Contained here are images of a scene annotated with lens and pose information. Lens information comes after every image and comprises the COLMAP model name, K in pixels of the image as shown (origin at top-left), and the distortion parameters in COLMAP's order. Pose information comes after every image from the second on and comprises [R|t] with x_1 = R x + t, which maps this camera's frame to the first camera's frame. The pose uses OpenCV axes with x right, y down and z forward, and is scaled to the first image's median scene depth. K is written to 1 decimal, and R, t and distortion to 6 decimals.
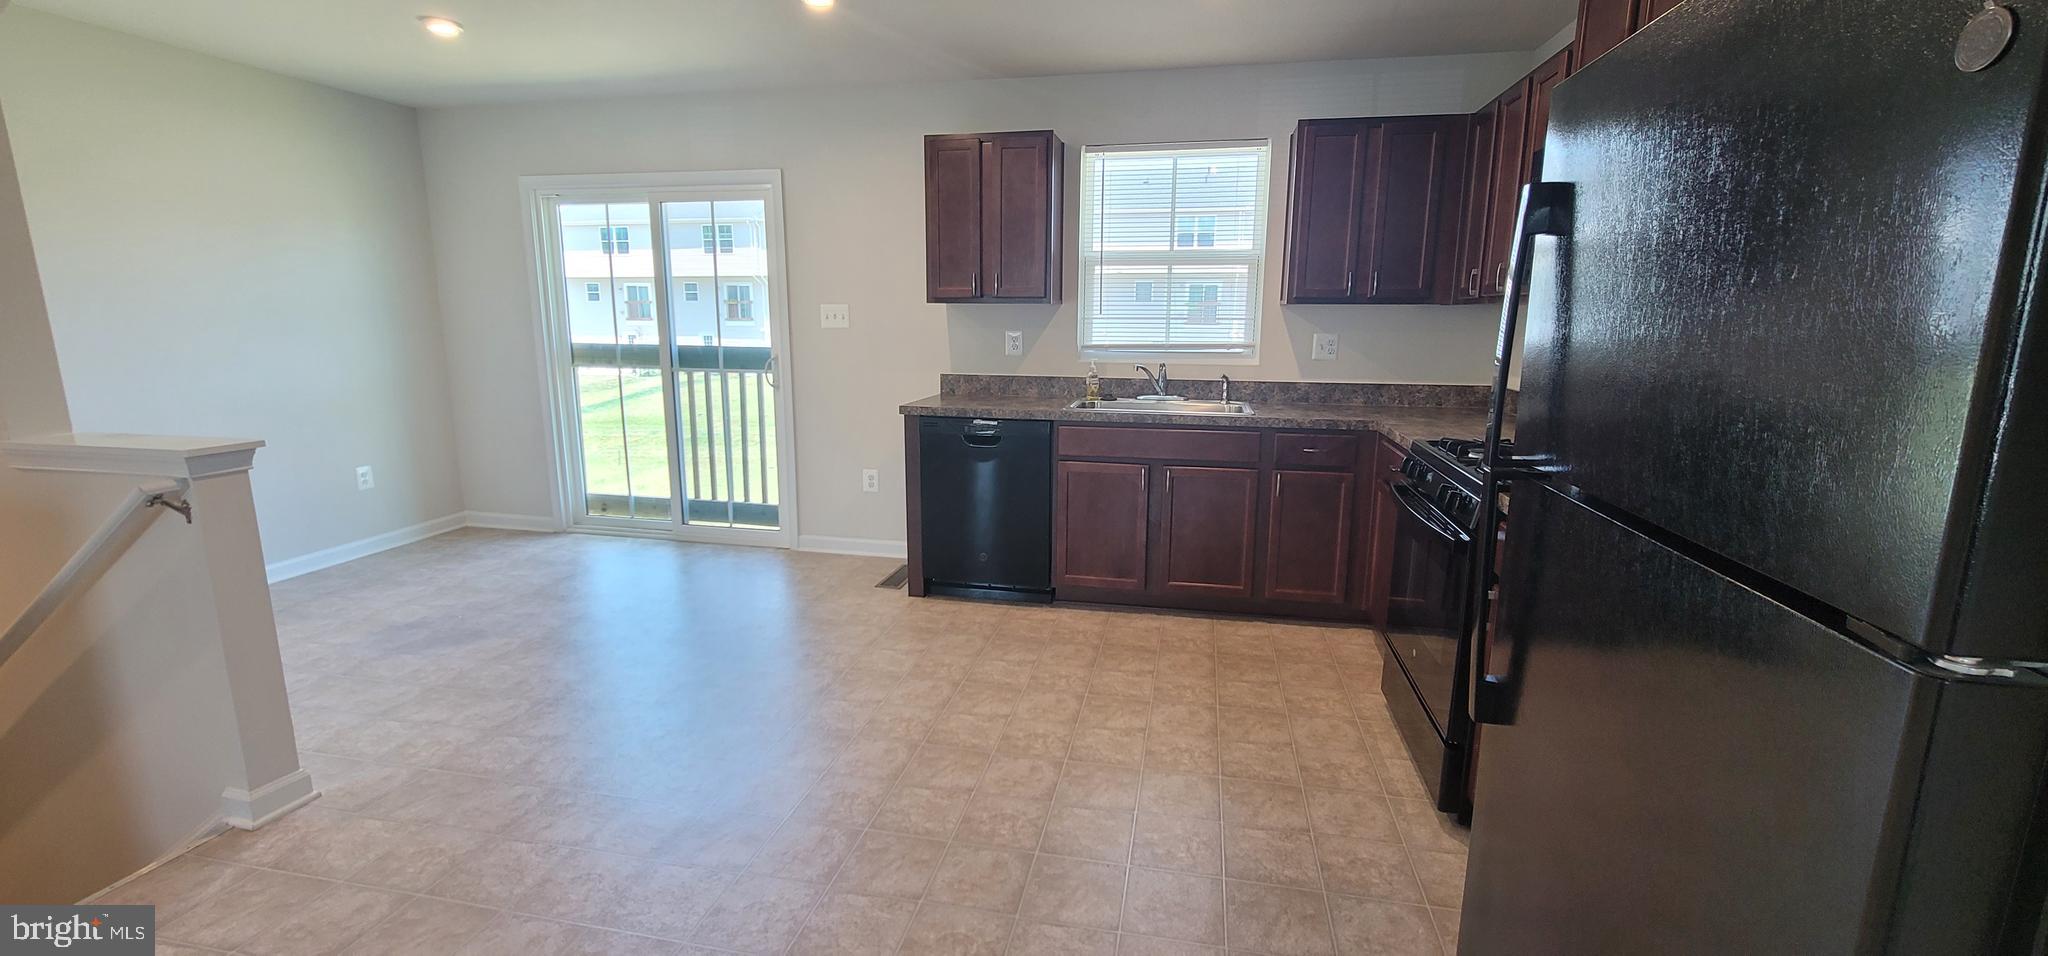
lens RADIAL K [[837.1, 0, 1024.0], [0, 837.1, 478.0], [0, 0, 1]] dist [-0.000268, 0.000552]
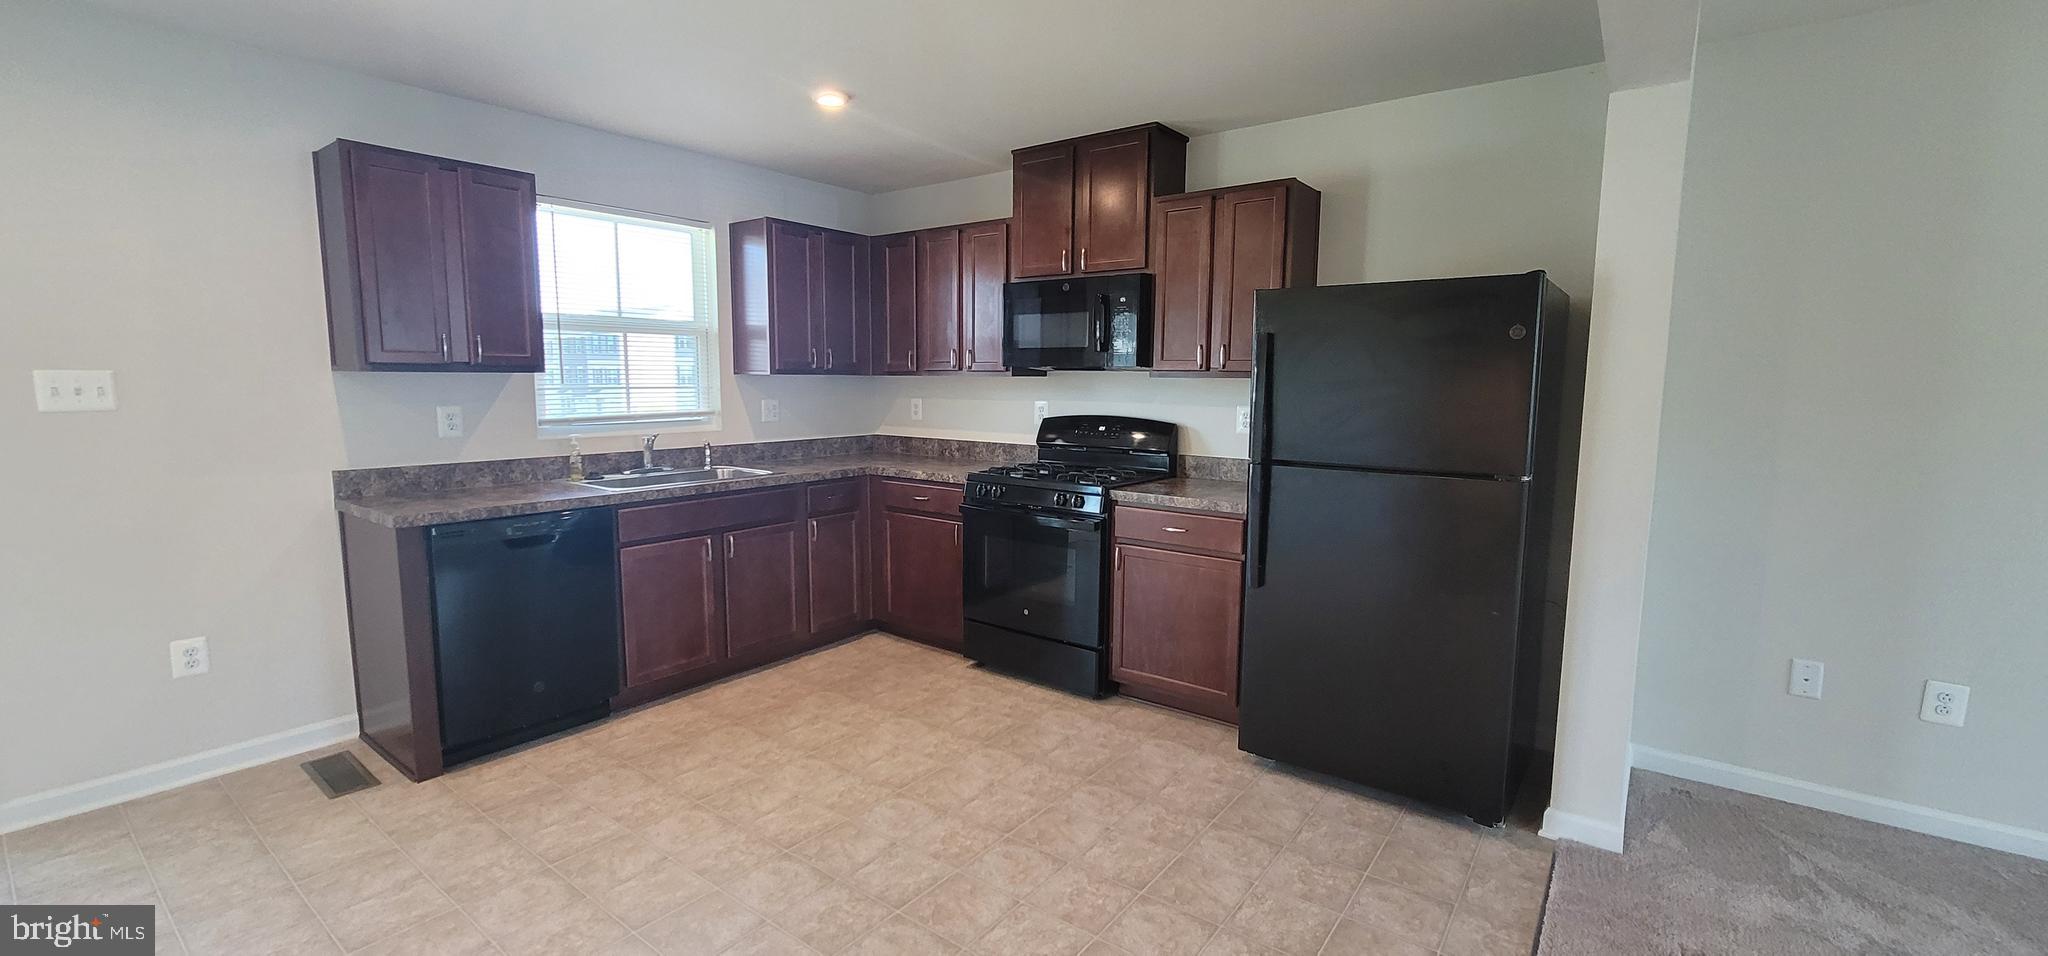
lens RADIAL K [[837.1, 0, 1024.0], [0, 837.1, 478.0], [0, 0, 1]] dist [-0.000268, 0.000552]
pose [[0.424248, -0.110168, 0.898820, -0.549594], [0.170162, 0.984589, 0.040364, -0.055595], [-0.889415, 0.135820, 0.436456, 0.213204]]
